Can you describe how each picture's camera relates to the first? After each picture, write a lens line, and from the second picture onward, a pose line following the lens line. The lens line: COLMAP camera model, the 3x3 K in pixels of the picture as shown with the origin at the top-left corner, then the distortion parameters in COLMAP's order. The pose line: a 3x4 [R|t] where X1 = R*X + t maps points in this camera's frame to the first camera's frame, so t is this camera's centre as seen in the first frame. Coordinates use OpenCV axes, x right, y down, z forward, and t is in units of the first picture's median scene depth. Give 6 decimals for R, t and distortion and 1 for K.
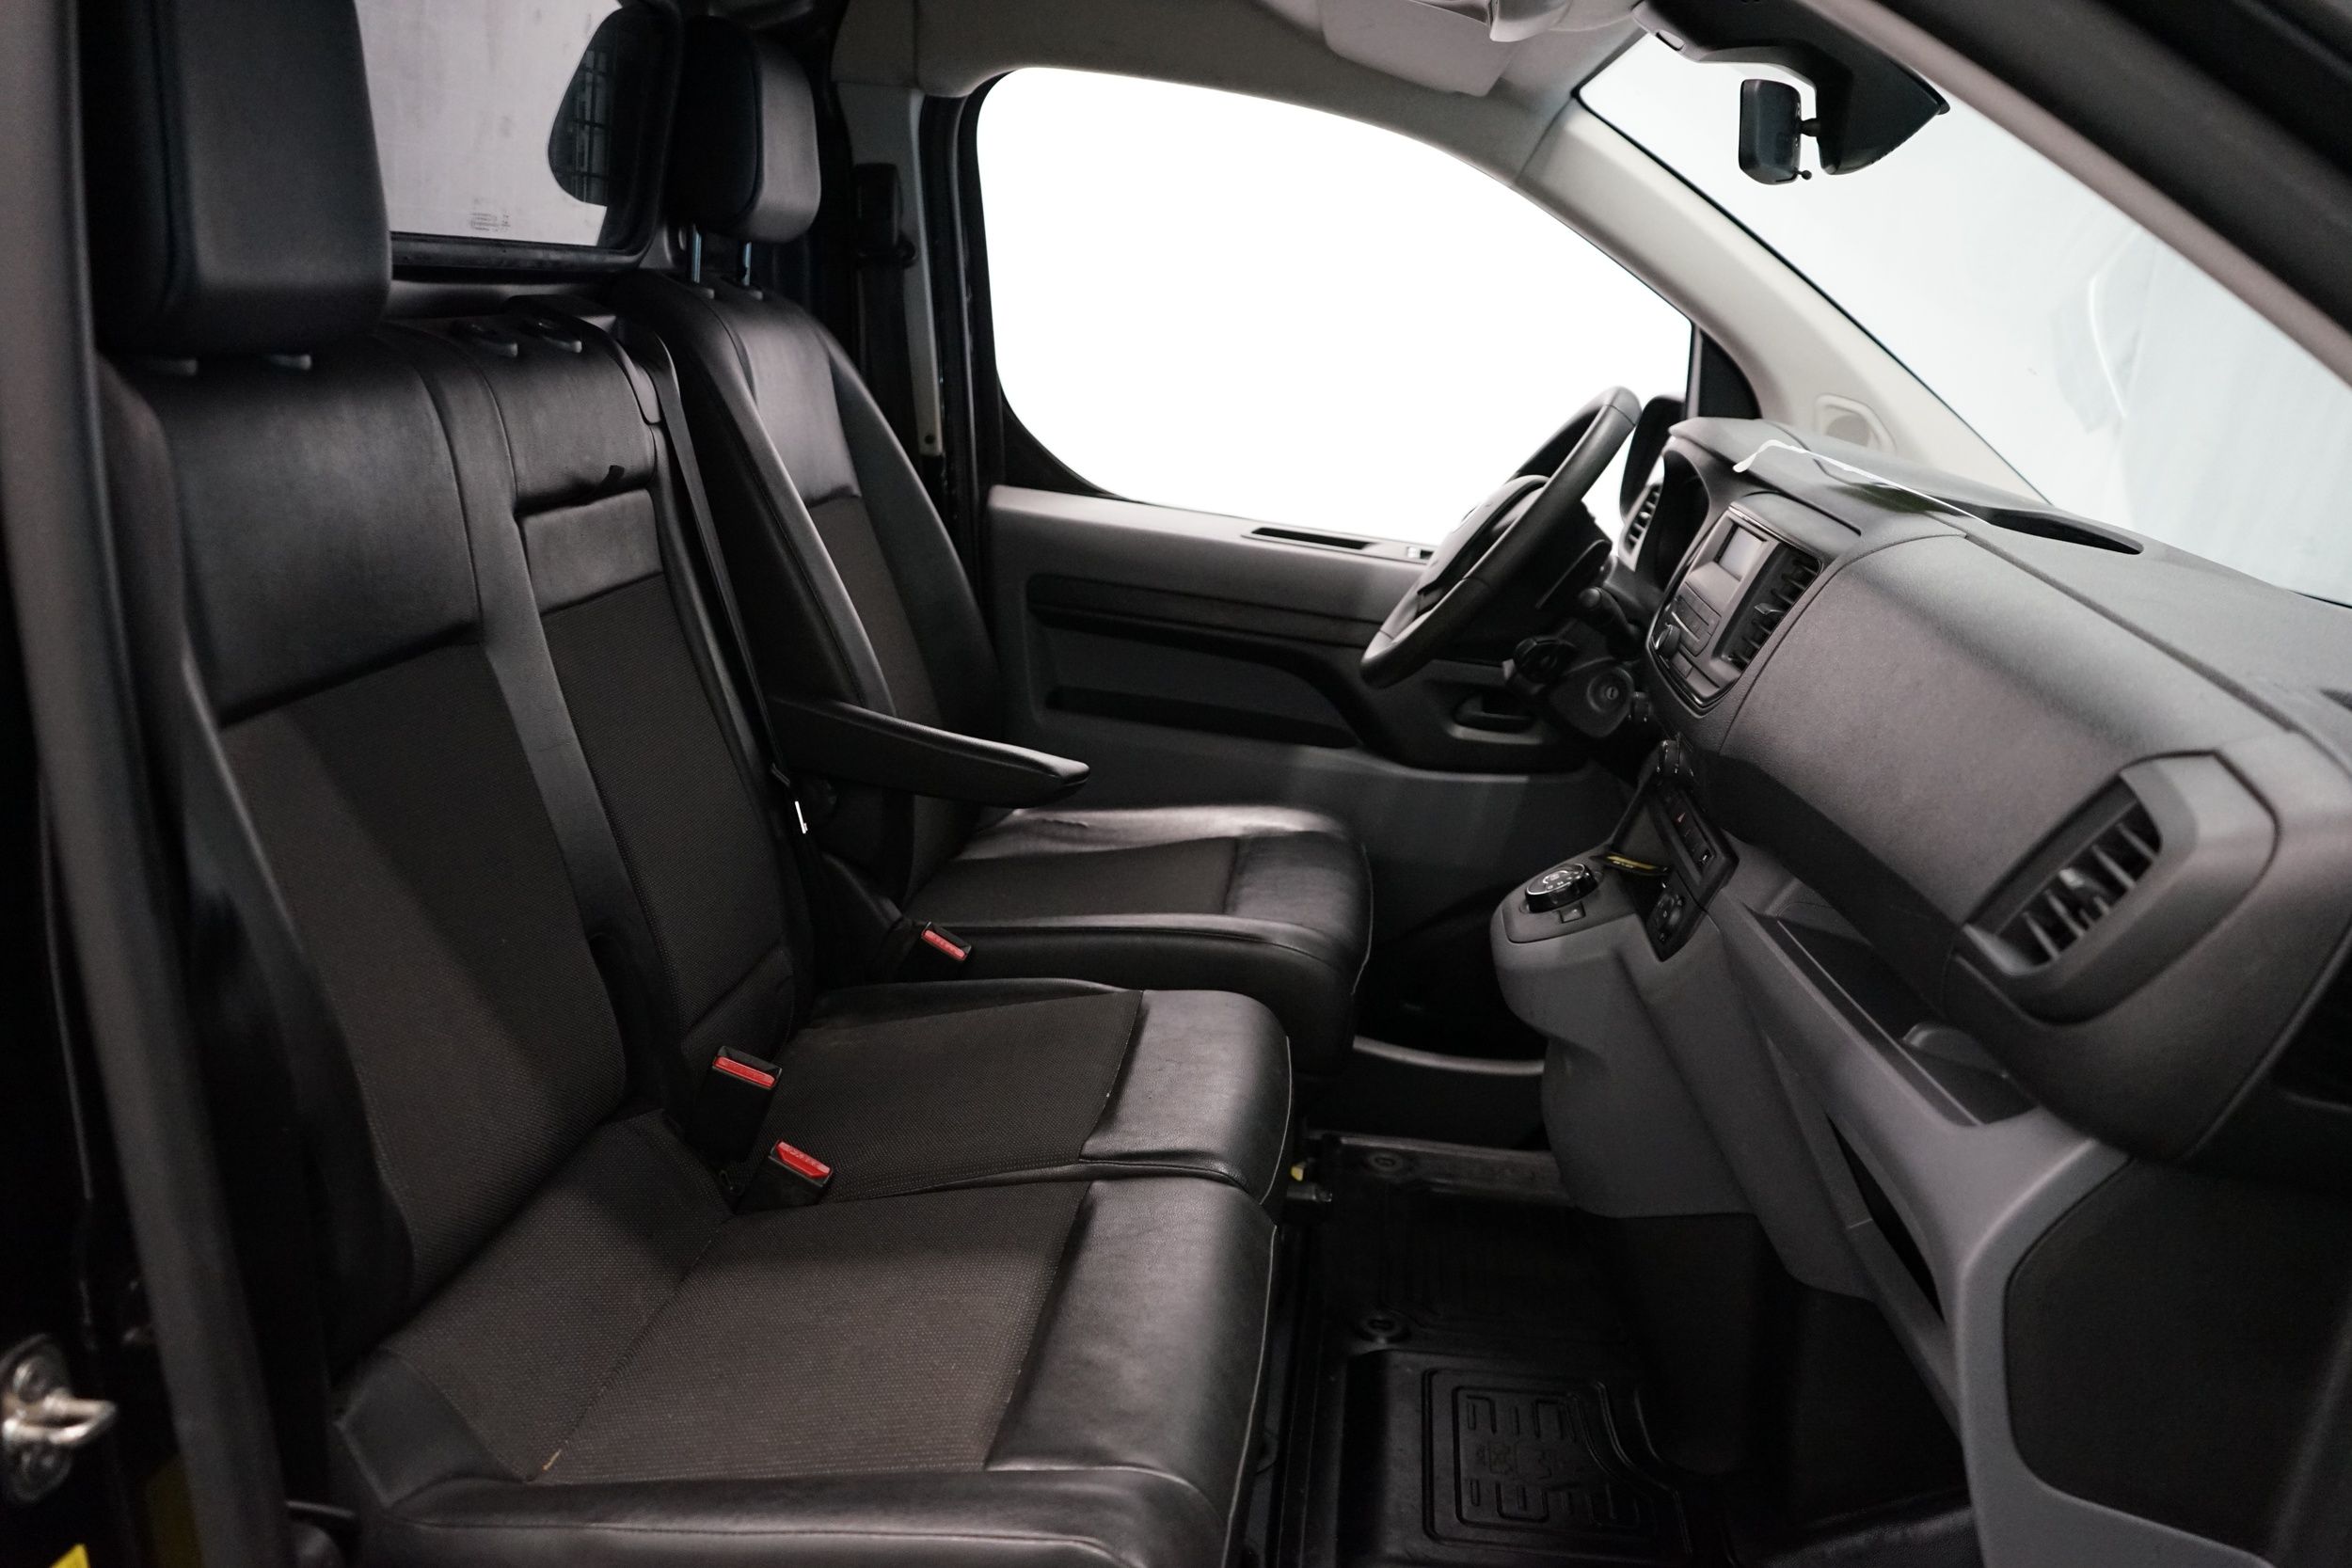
lens RADIAL K [[1962.8, 0, 1163.2], [0, 1962.8, 782.2], [0, 0, 1]] dist [0.043889, -0.009191]
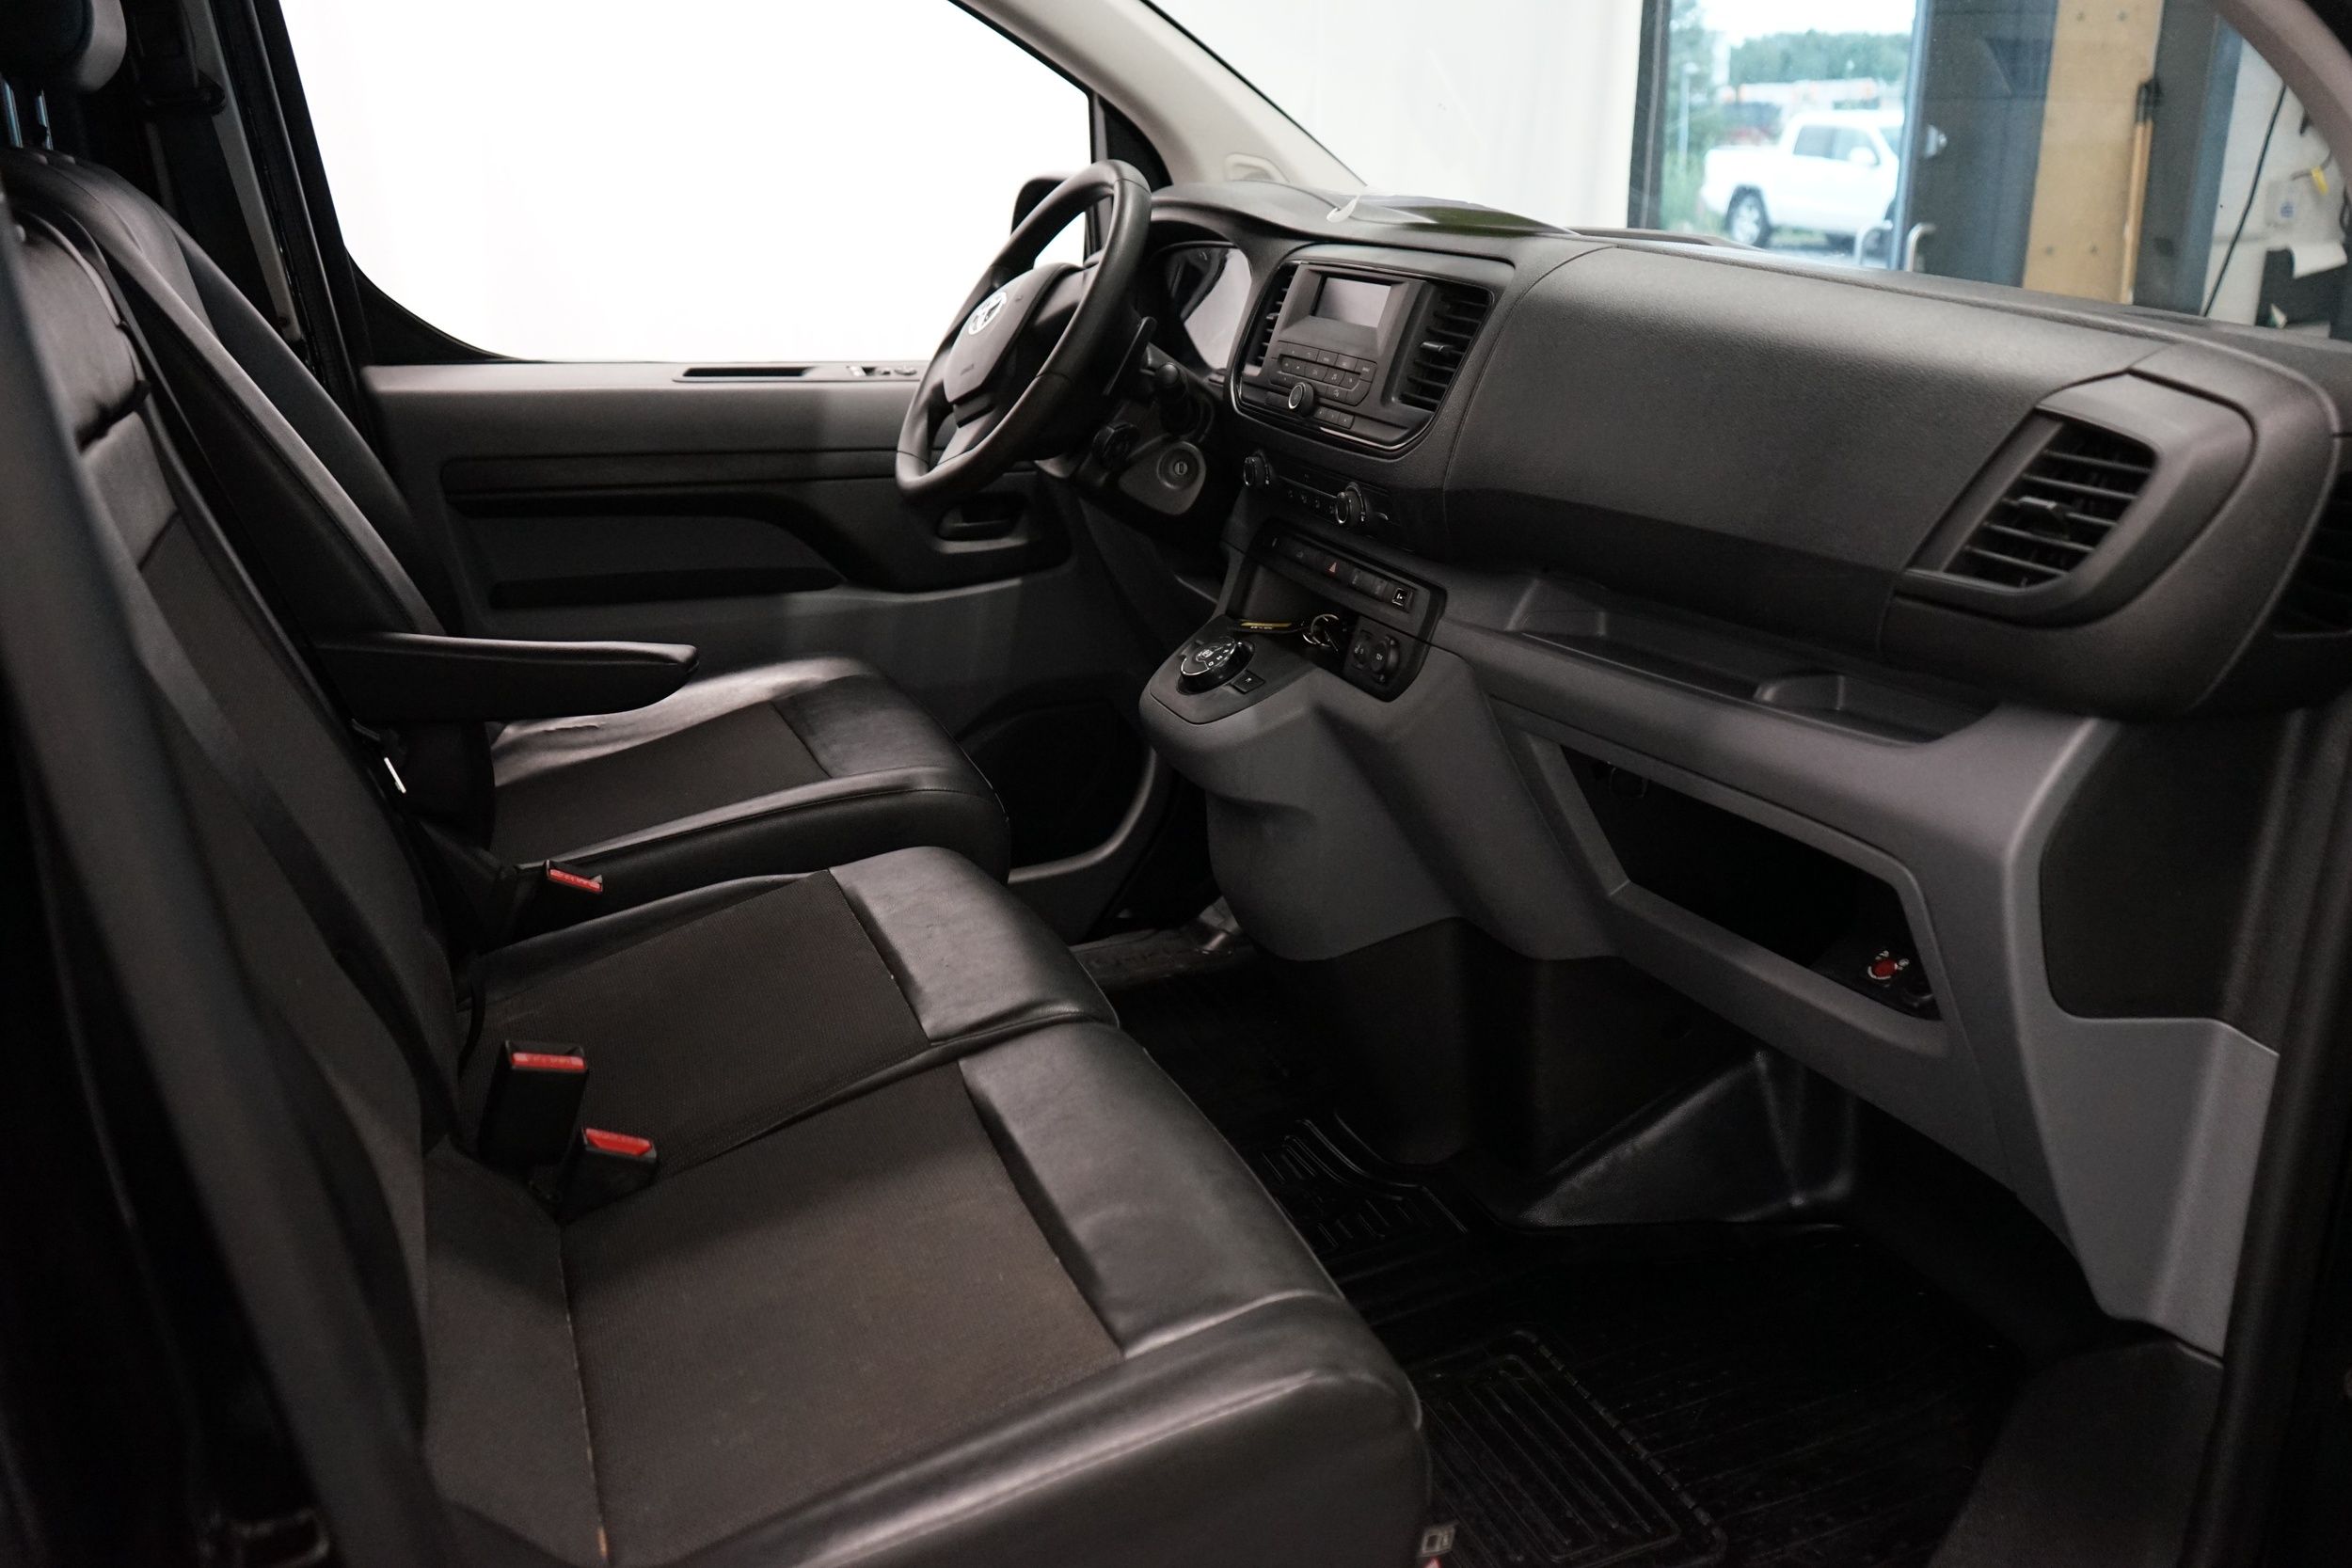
lens RADIAL K [[1962.8, 0, 1163.2], [0, 1962.8, 782.2], [0, 0, 1]] dist [0.043889, -0.009191]
pose [[0.879014, -0.239292, 0.412399, -0.234916], [0.203276, 0.970475, 0.129836, -0.021717], [-0.431292, -0.030296, 0.901704, 0.088199]]
